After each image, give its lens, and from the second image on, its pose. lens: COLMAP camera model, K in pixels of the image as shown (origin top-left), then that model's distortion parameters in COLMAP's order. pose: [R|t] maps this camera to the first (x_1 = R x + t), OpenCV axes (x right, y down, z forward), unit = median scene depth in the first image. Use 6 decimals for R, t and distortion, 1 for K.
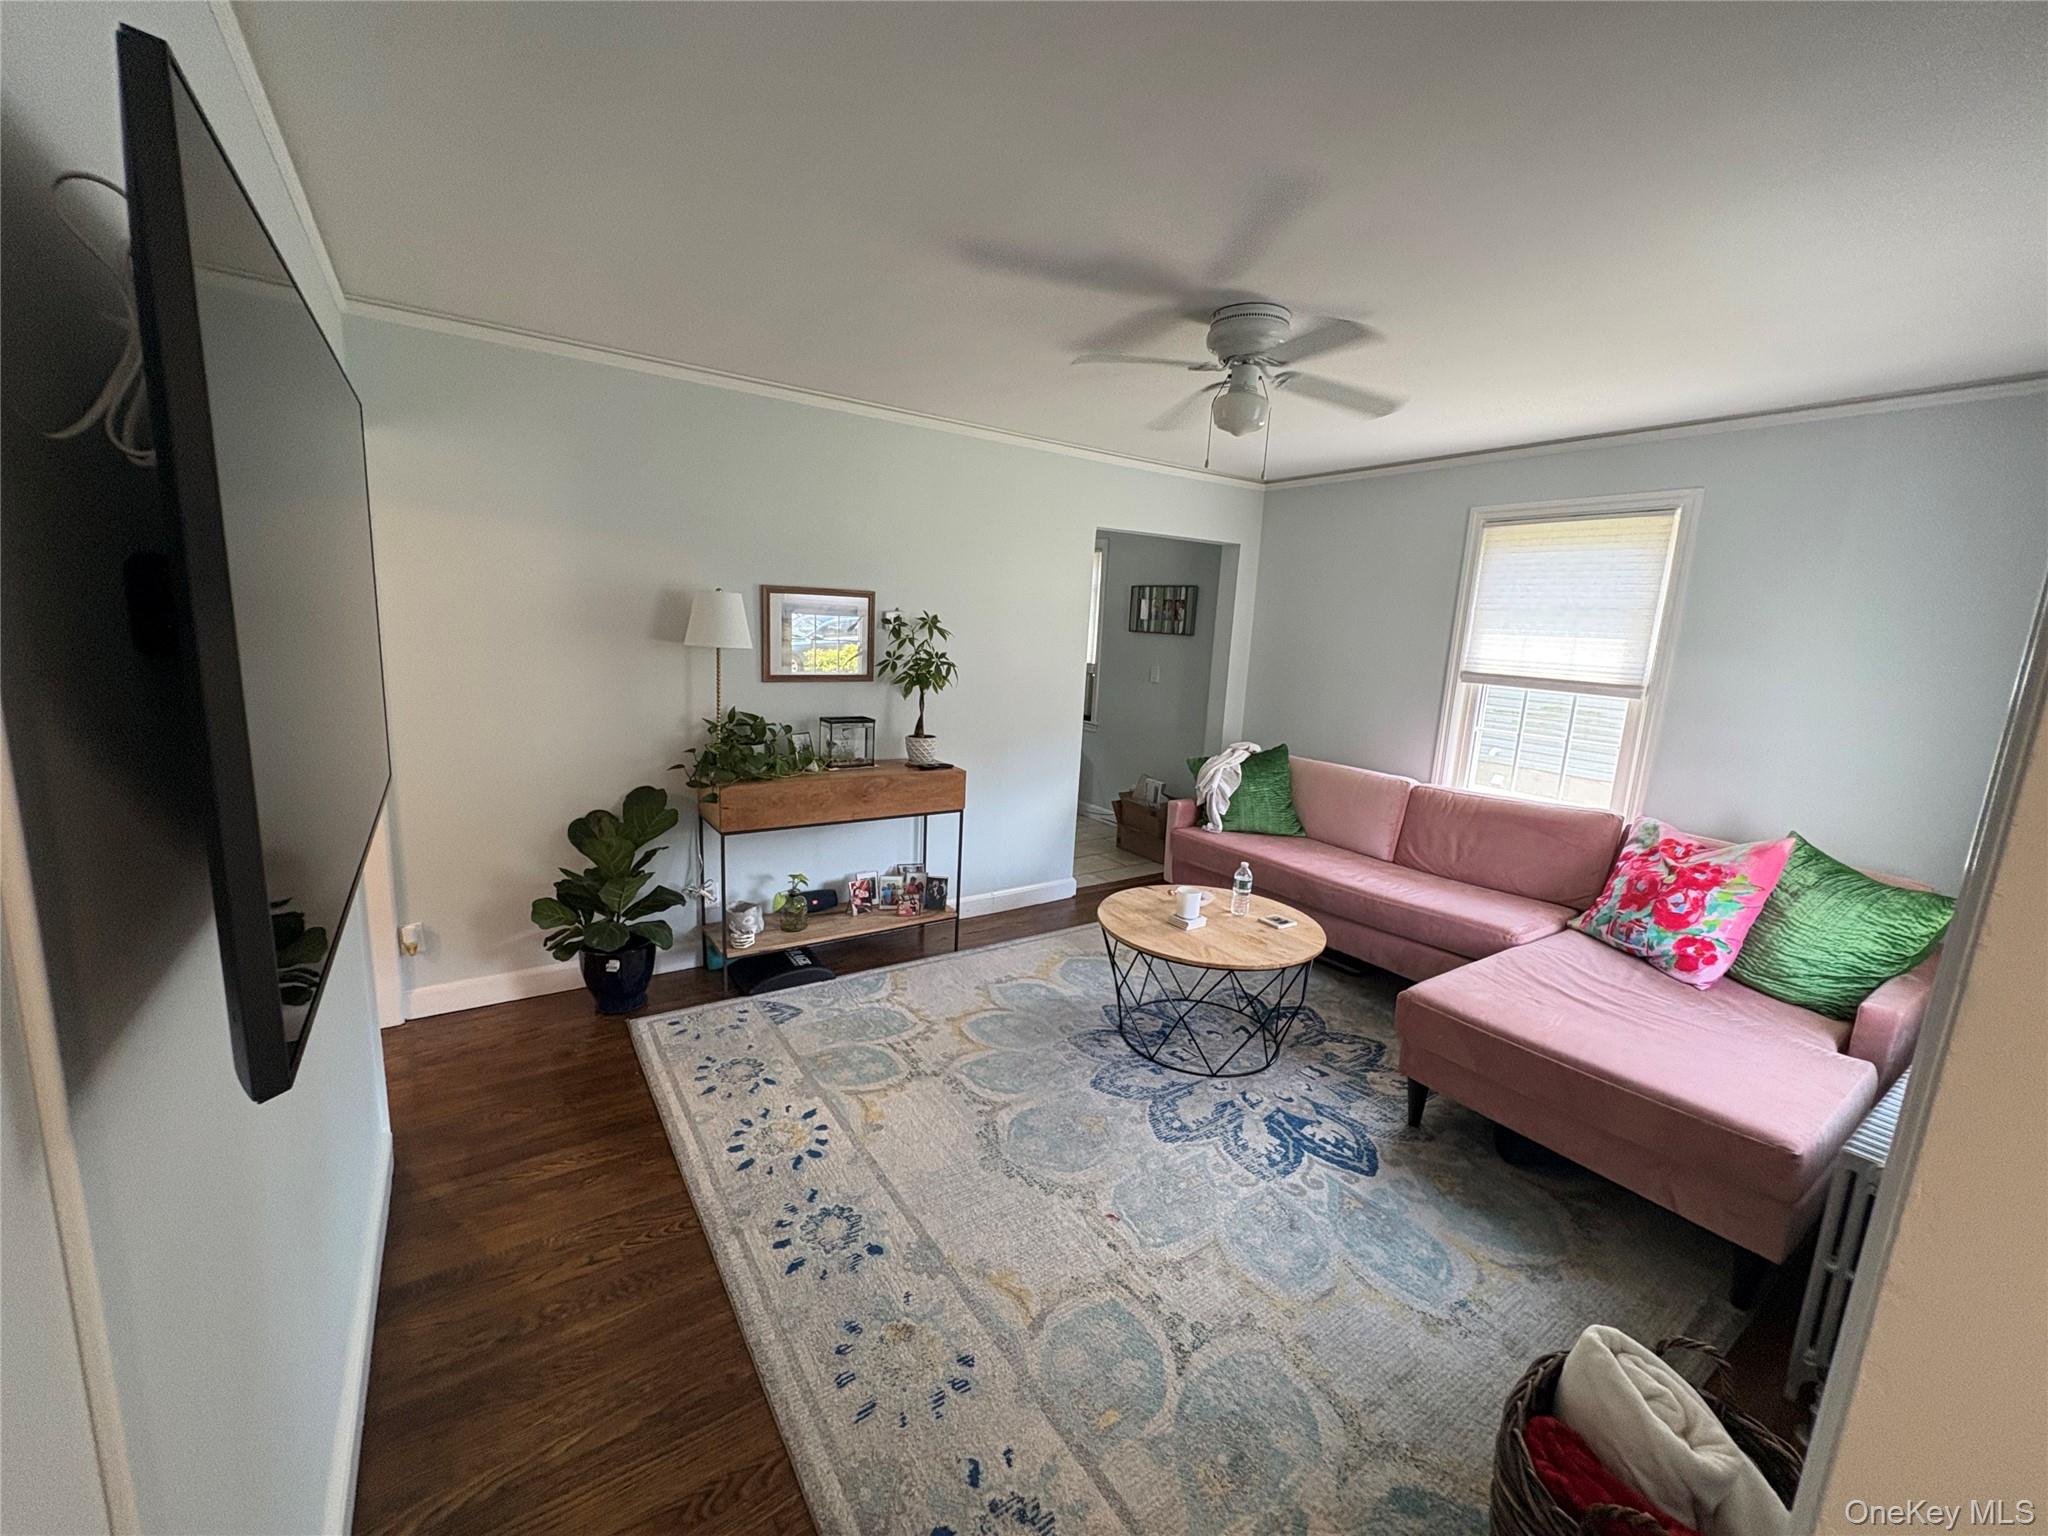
lens RADIAL K [[815.9, 0, 1020.2], [0, 815.9, 768.8], [0, 0, 1]] dist [-0.001329, -0.000324]
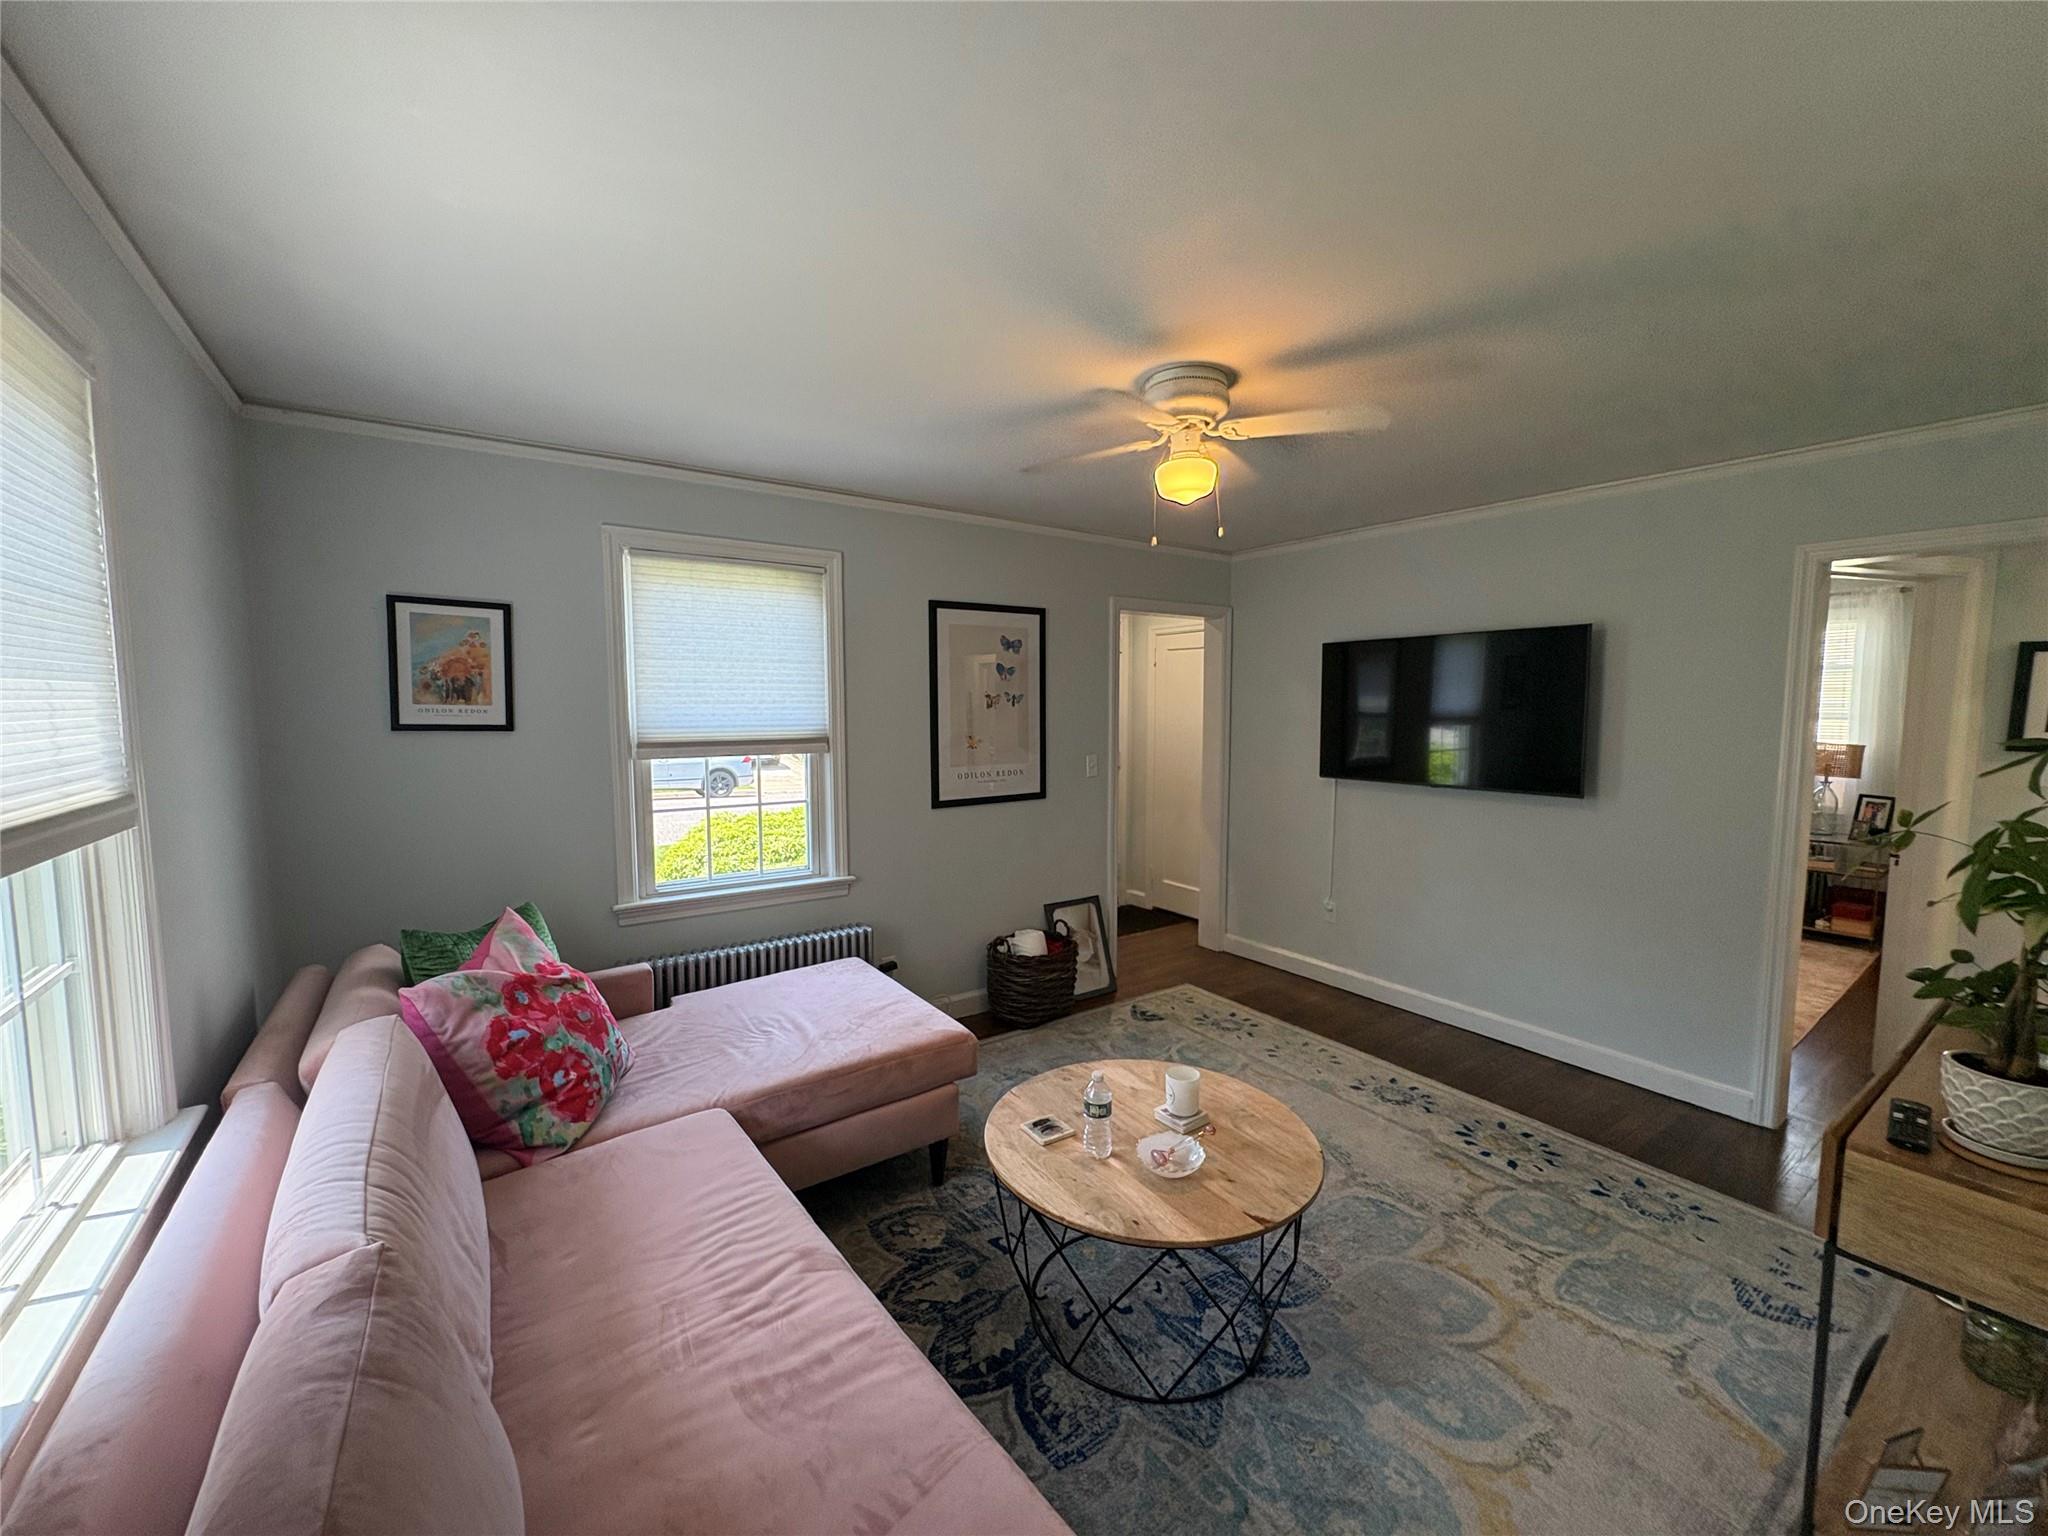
lens RADIAL K [[815.9, 0, 1020.2], [0, 815.9, 768.8], [0, 0, 1]] dist [-0.001329, -0.000324]
pose [[-0.998827, -0.044462, -0.019166, 0.403291], [-0.047919, 0.964451, 0.259882, -0.306044], [0.006930, 0.260496, -0.965450, 1.746776]]
